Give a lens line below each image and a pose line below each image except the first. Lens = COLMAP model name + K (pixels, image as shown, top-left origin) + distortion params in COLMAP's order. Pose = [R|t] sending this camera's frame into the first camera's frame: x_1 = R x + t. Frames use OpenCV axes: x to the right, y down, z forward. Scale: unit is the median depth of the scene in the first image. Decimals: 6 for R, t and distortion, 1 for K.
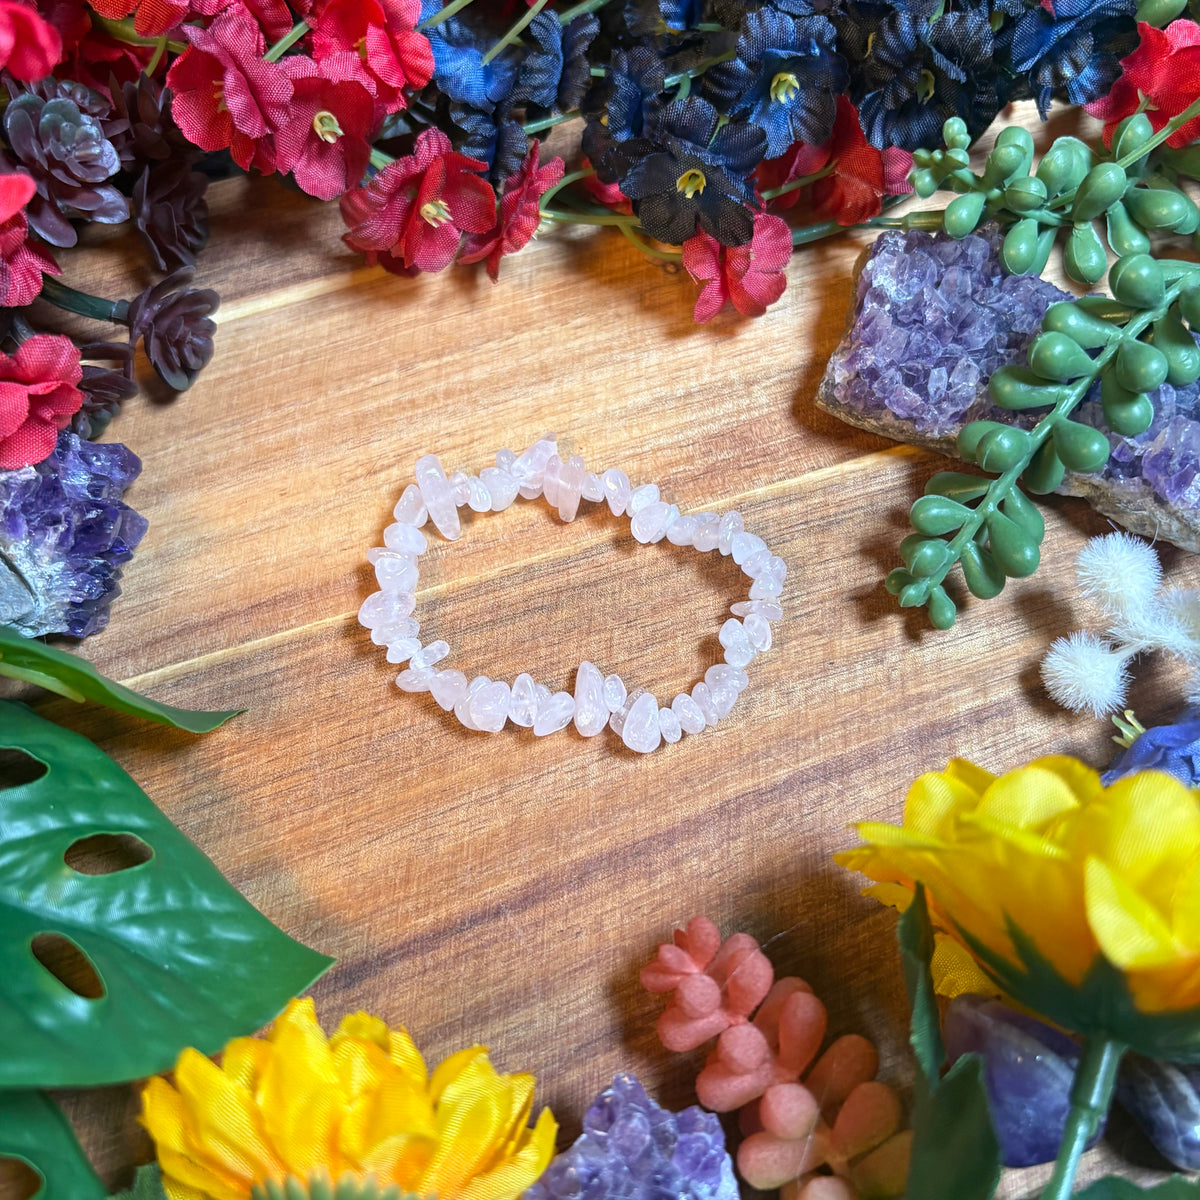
lens RADIAL K [[1246.4, 0, 601.0], [0, 1246.4, 598.8], [0, 0, 1]] dist [0.124417, -0.466530]
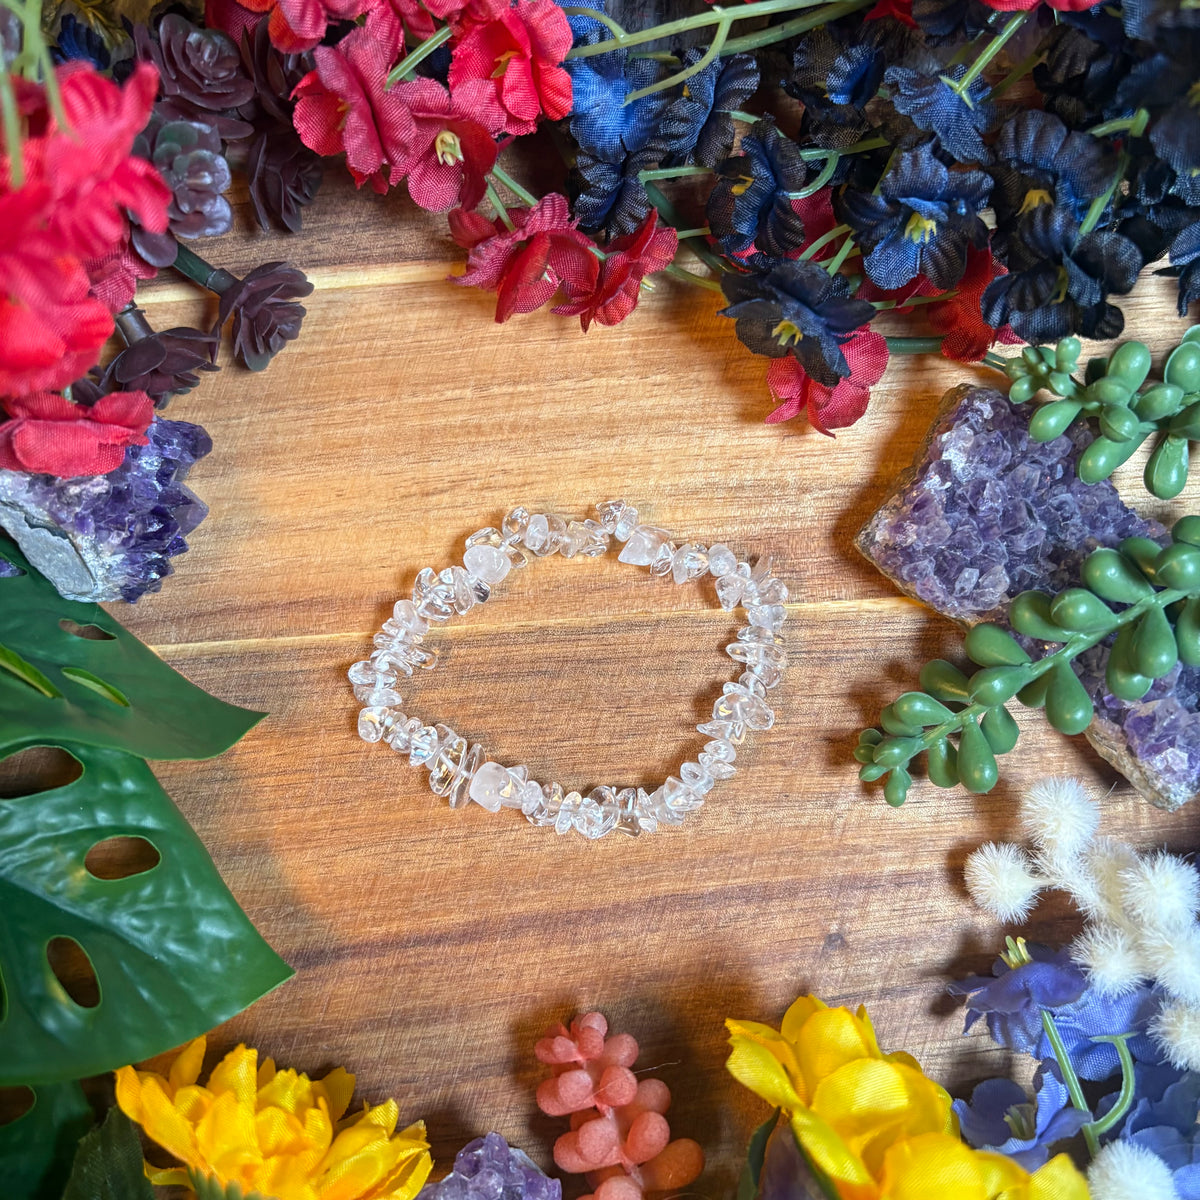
lens RADIAL K [[1233.3, 0, 598.8], [0, 1233.3, 605.7], [0, 0, 1]] dist [0.161833, -0.619611]
pose [[0.965472, 0.259504, -0.022839, 0.006747], [-0.240144, 0.920555, 0.308073, -0.390911], [0.100971, -0.291951, 0.951089, -0.002425]]
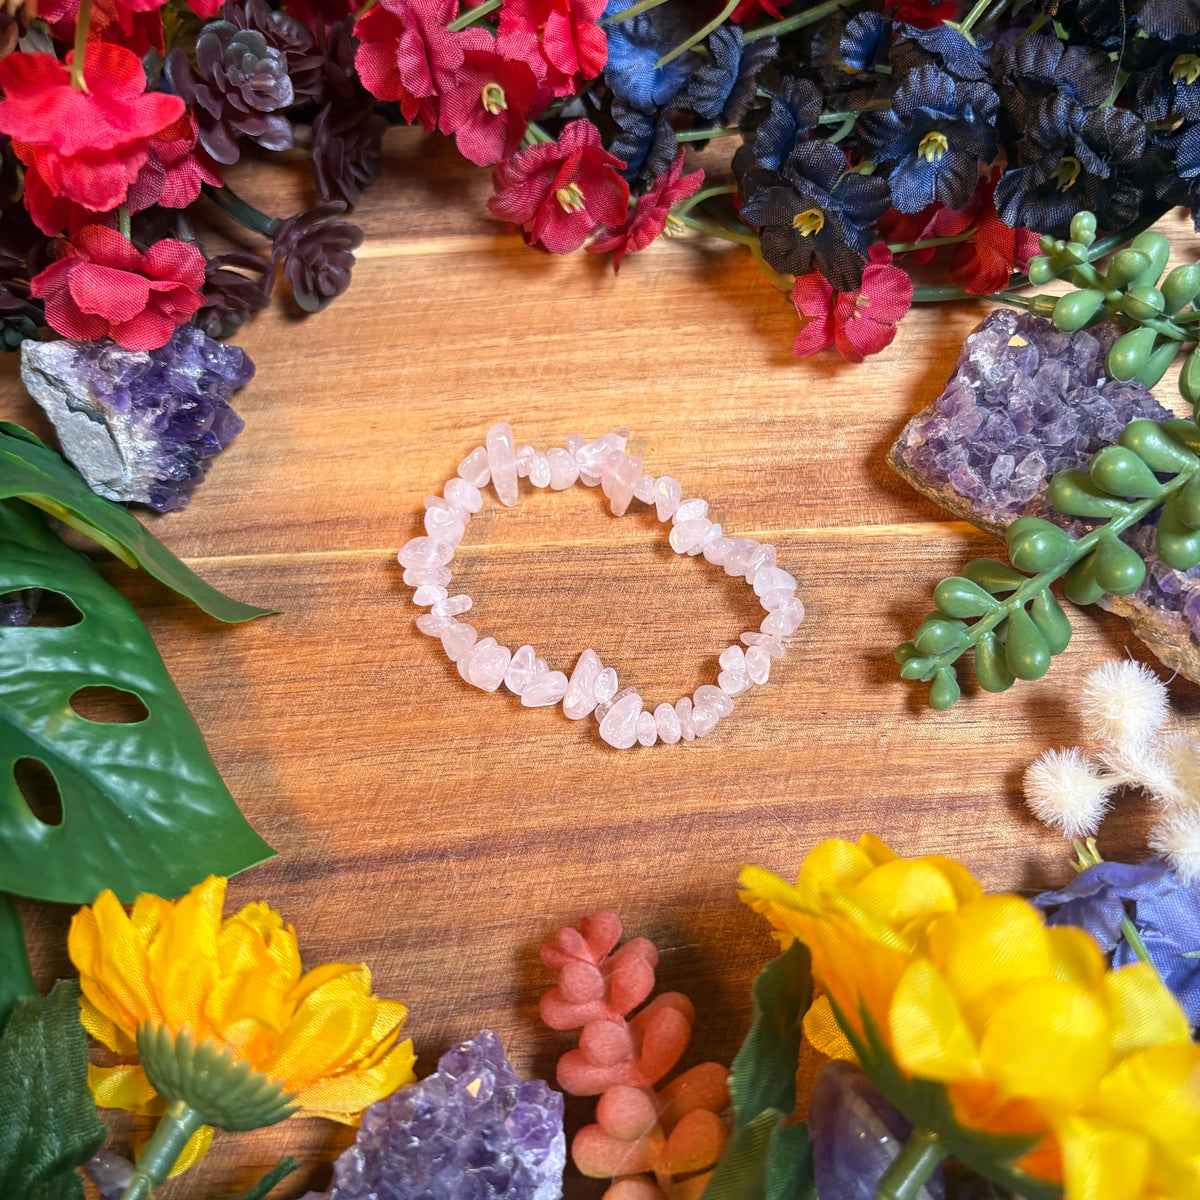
lens RADIAL K [[1244.5, 0, 598.4], [0, 1244.5, 593.5], [0, 0, 1]] dist [0.115094, -0.413177]
pose [[0.956357, 0.249683, -0.151789, 0.136150], [-0.246781, 0.968327, 0.037975, -0.035189], [0.156463, 0.001141, 0.987683, -0.030735]]
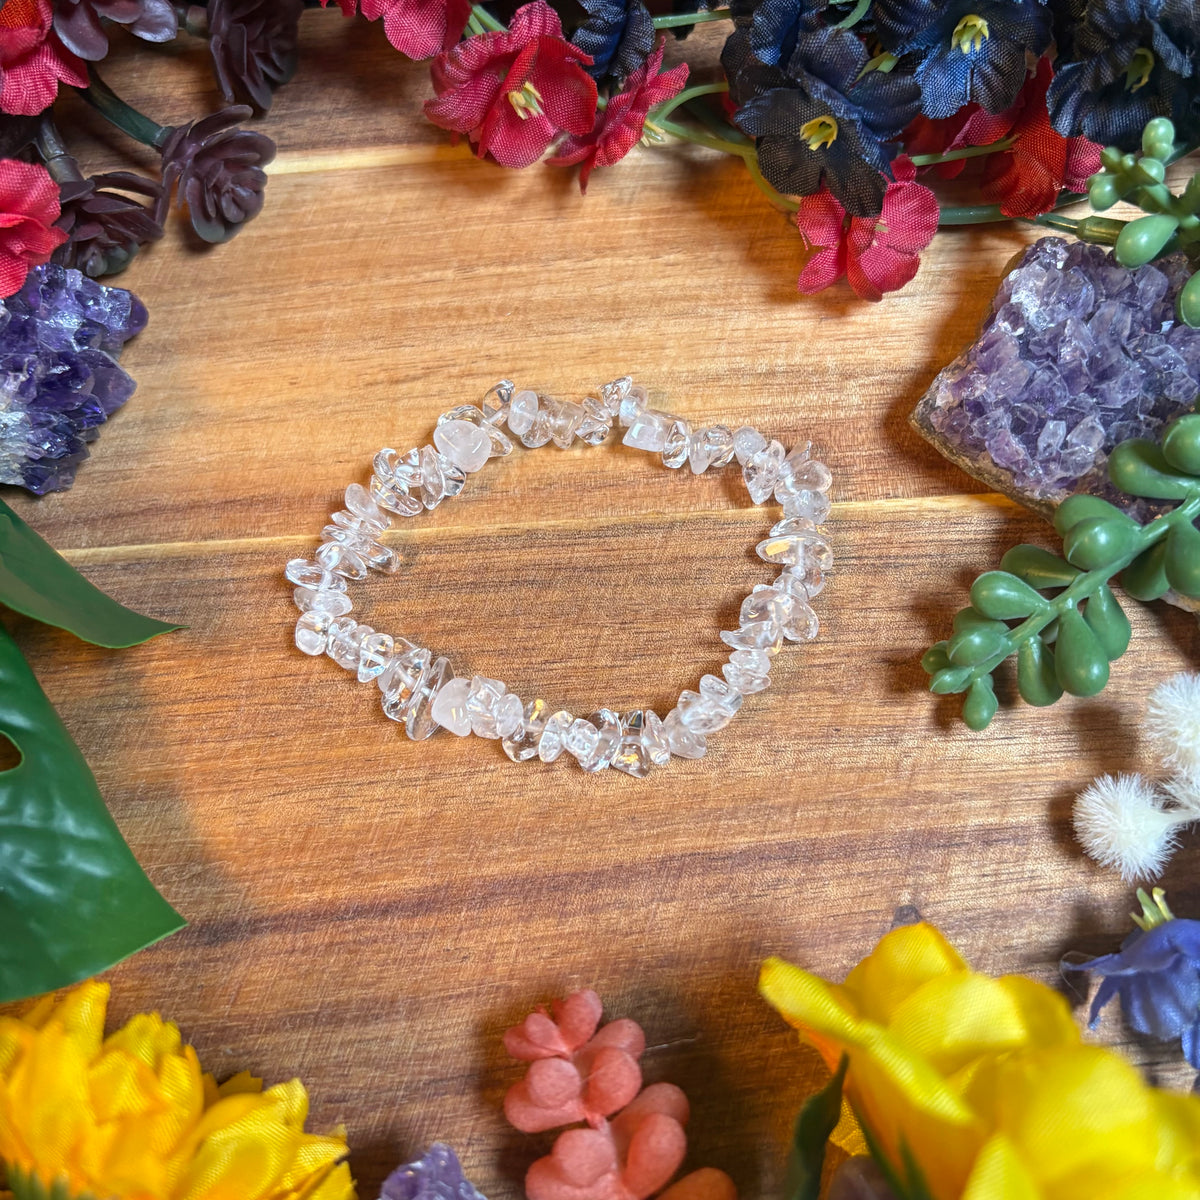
lens RADIAL K [[1260.9, 0, 607.5], [0, 1260.9, 599.2], [0, 0, 1]] dist [0.055689, -0.245989]
pose [[0.963408, 0.247125, -0.103802, 0.098524], [-0.234842, 0.964899, 0.117557, -0.097909], [0.129209, -0.088878, 0.987626, 0.131255]]
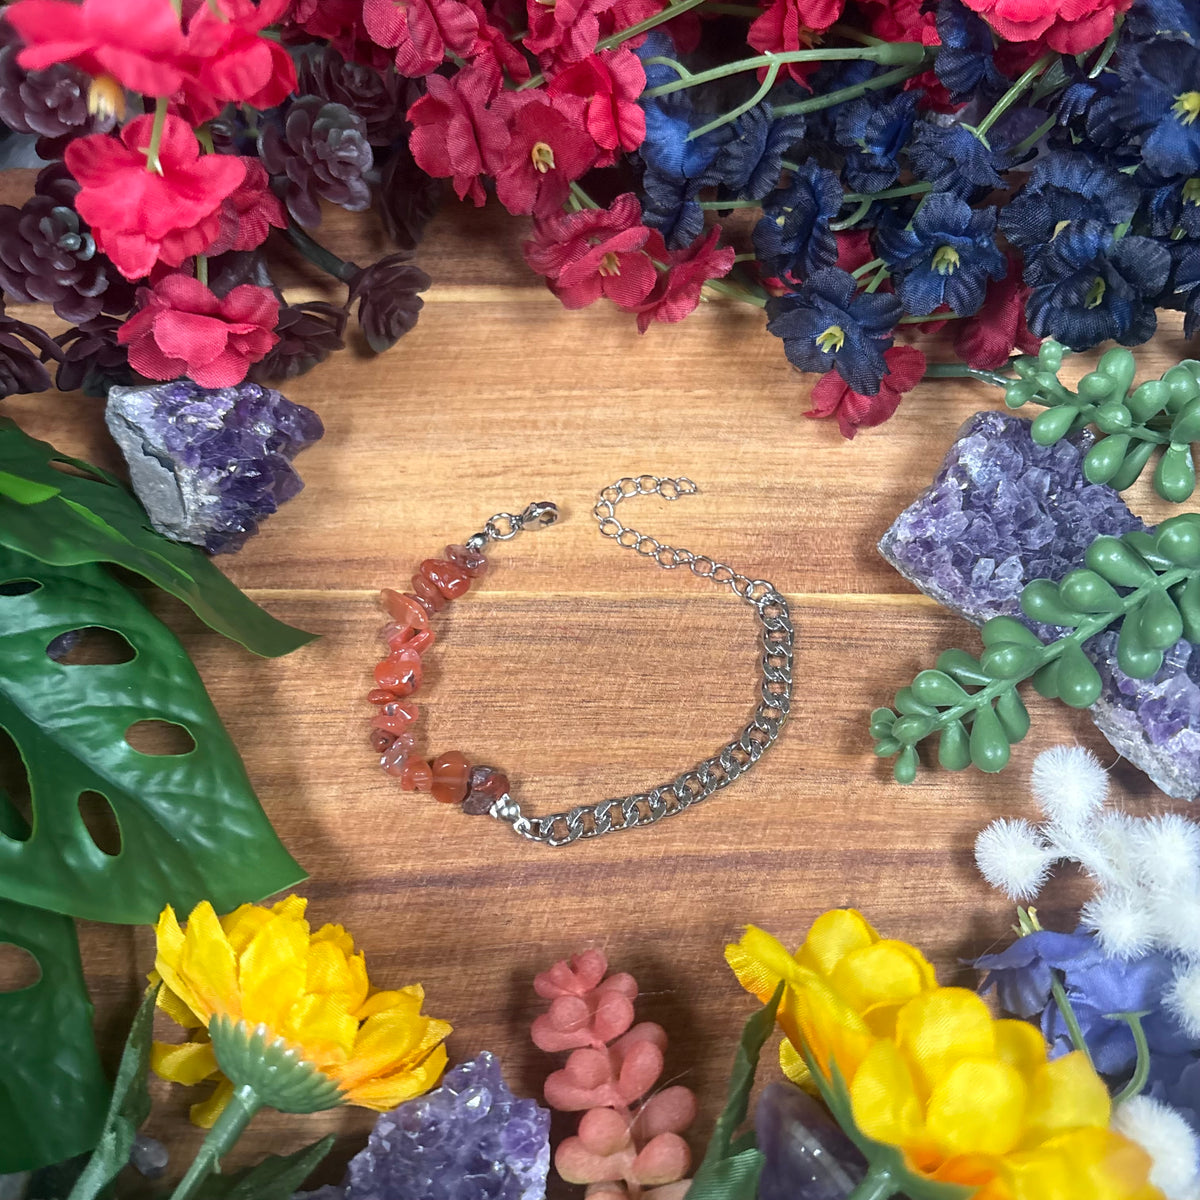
lens RADIAL K [[1238.8, 0, 608.9], [0, 1238.8, 595.5], [0, 0, 1]] dist [0.132290, -0.476157]
pose [[0.942887, 0.310508, -0.120616, 0.105494], [-0.299743, 0.948824, 0.099438, -0.152864], [0.145319, -0.057605, 0.987706, -0.118038]]
